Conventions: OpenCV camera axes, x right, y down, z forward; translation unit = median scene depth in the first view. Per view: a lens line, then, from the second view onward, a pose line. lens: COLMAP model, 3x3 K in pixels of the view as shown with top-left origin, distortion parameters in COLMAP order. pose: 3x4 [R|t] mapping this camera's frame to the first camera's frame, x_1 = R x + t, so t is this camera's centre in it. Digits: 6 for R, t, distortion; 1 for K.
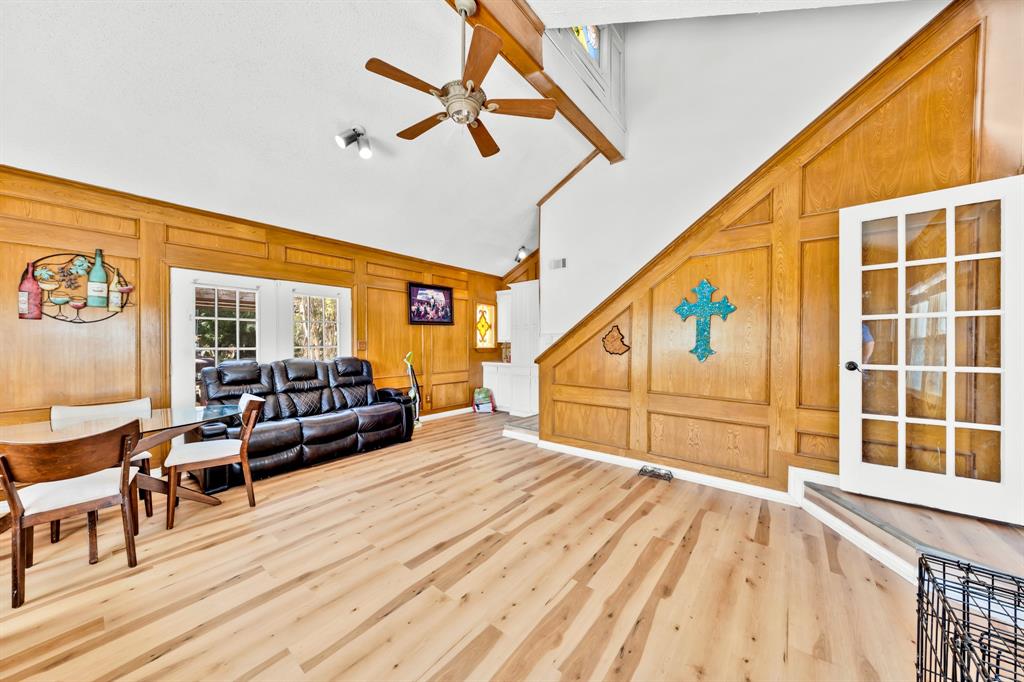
lens RADIAL K [[348.2, 0, 514.5], [0, 348.2, 344.0], [0, 0, 1]] dist [-0.000266, -0.000019]
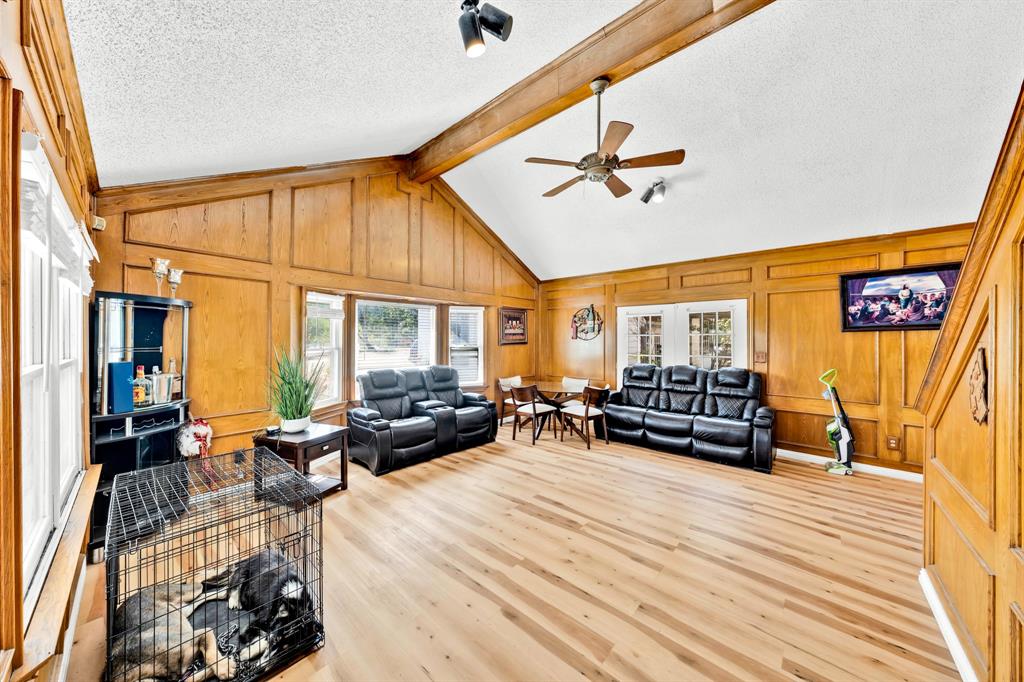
lens RADIAL K [[346.2, 0, 506.6], [0, 346.2, 335.0], [0, 0, 1]] dist [-0.000399, -0.000084]
pose [[-0.057112, -0.003846, -0.998360, 0.632470], [-0.005645, 0.999978, -0.003530, -0.057878], [0.998352, 0.005434, -0.057133, 0.443174]]
